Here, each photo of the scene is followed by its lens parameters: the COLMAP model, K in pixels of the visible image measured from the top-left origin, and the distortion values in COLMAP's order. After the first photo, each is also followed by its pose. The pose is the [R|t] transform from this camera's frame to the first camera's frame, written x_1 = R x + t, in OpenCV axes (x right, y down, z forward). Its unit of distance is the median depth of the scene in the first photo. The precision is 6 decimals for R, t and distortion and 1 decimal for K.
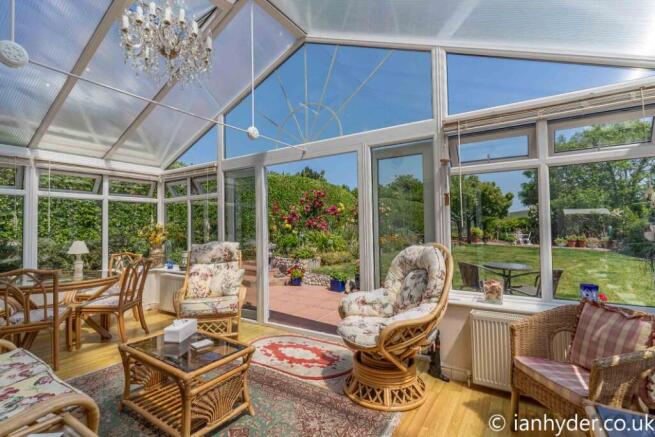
lens RADIAL K [[310.4, 0, 327.5], [0, 310.4, 218.5], [0, 0, 1]] dist [0.001896, 0.000010]
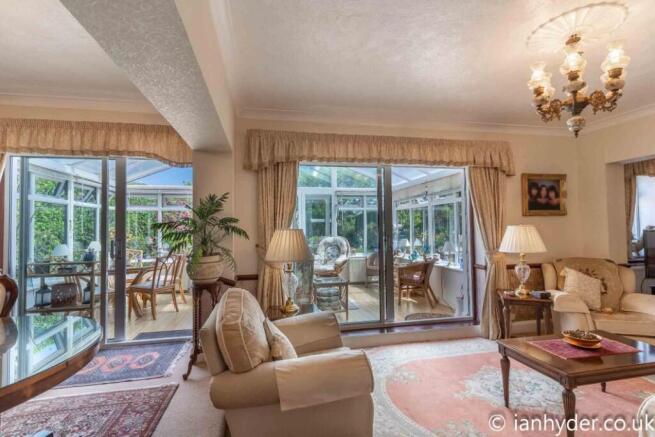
lens RADIAL K [[310.4, 0, 327.5], [0, 310.4, 218.5], [0, 0, 1]] dist [0.001896, 0.000010]
pose [[0.717194, 0.026067, 0.696386, -1.269592], [-0.018231, 0.999660, -0.018644, -0.016820], [-0.696635, 0.000675, 0.717425, -0.698179]]
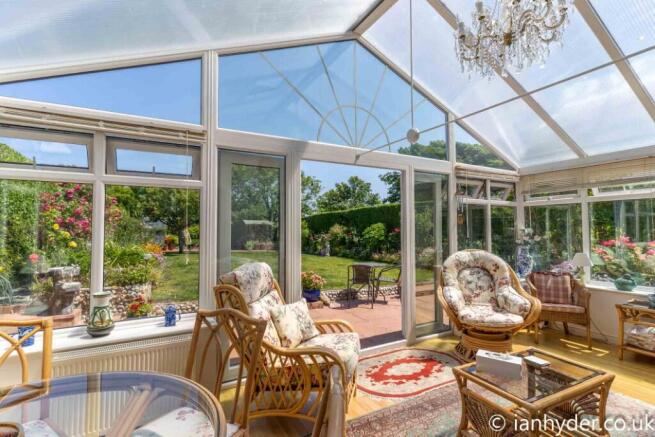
lens RADIAL K [[310.4, 0, 327.5], [0, 310.4, 218.5], [0, 0, 1]] dist [0.001896, 0.000010]
pose [[0.477447, 0.045667, 0.877473, -1.011183], [-0.028117, 0.998931, -0.036689, 0.006176], [-0.878211, -0.007155, 0.478220, 0.703604]]
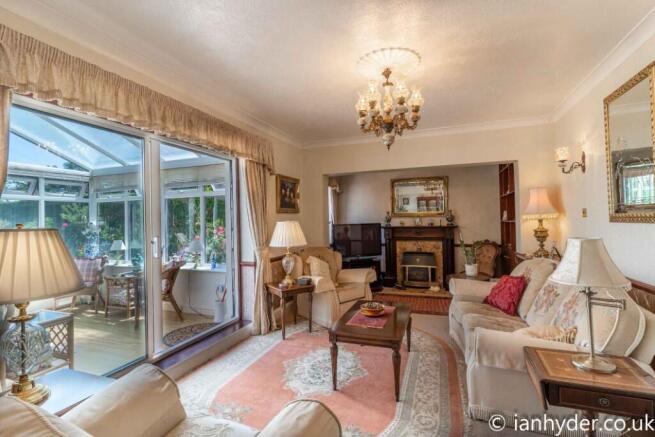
lens RADIAL K [[310.4, 0, 327.5], [0, 310.4, 218.5], [0, 0, 1]] dist [0.001896, 0.000010]
pose [[-0.204240, 0.022655, 0.978659, -1.216863], [-0.004571, 0.999699, -0.024096, -0.007724], [-0.978910, -0.009395, -0.204075, -0.289453]]
